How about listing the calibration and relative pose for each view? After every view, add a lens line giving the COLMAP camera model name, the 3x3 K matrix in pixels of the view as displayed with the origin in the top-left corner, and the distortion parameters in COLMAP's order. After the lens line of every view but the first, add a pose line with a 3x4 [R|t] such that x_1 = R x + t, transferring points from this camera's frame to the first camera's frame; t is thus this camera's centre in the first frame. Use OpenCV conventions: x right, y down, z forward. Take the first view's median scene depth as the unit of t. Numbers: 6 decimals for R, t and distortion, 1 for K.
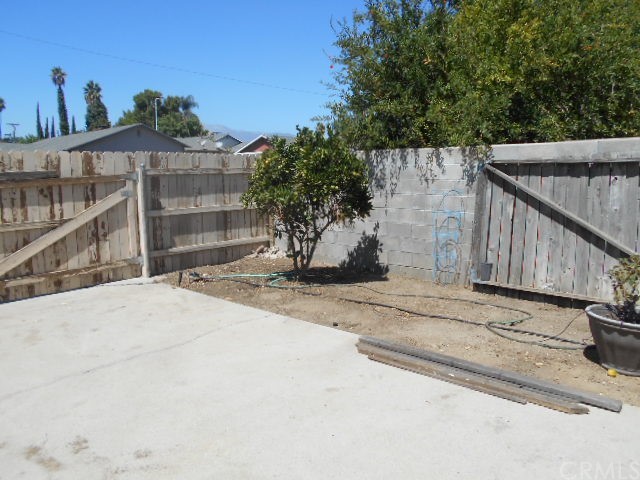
lens RADIAL K [[533.0, 0, 317.5], [0, 533.0, 247.6], [0, 0, 1]] dist [0.001063, 0.002119]
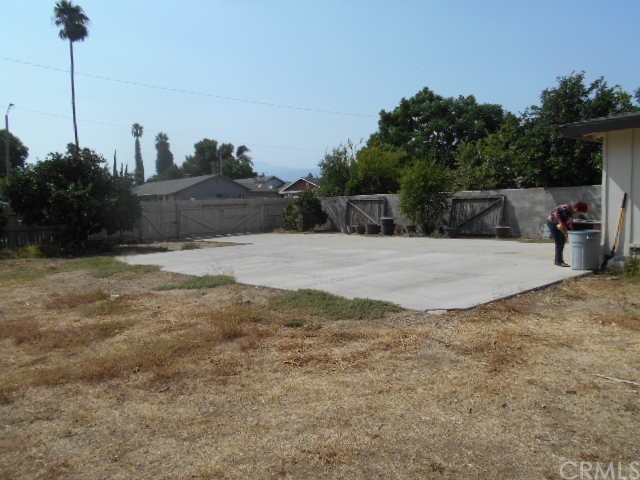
lens RADIAL K [[505.2, 0, 315.5], [0, 505.2, 243.4], [0, 0, 1]] dist [0.010250, 0.009424]
pose [[0.997433, 0.000730, -0.071600, 0.011992], [-0.005541, 0.997737, -0.067013, 0.017369], [0.071389, 0.067237, 0.995180, -0.113339]]
